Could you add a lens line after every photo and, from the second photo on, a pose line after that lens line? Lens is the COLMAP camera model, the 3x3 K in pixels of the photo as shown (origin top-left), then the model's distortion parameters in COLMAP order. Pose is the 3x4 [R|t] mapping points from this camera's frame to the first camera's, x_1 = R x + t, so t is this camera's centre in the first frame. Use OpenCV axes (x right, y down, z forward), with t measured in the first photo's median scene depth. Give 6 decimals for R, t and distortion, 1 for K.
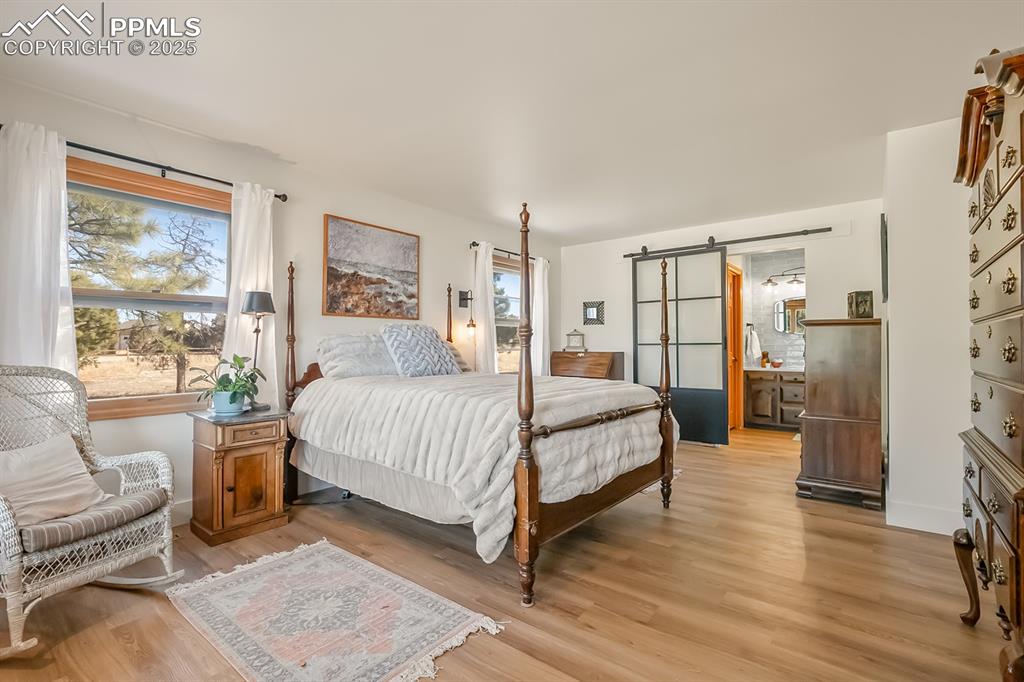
lens RADIAL K [[466.4, 0, 512.7], [0, 466.4, 344.2], [0, 0, 1]] dist [-0.001261, 0.000188]
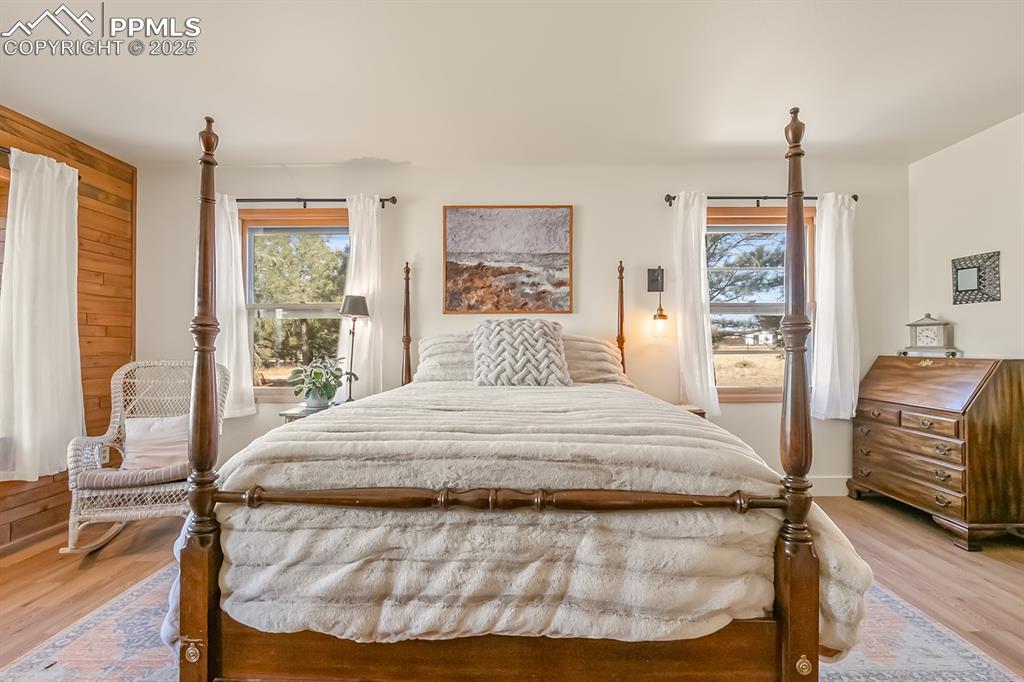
lens RADIAL K [[466.4, 0, 512.7], [0, 466.4, 344.2], [0, 0, 1]] dist [-0.001261, 0.000188]
pose [[0.614674, -0.000137, -0.788781, 0.391844], [0.003443, 0.999991, 0.002509, -0.002295], [0.788774, -0.004258, 0.614669, 0.484623]]
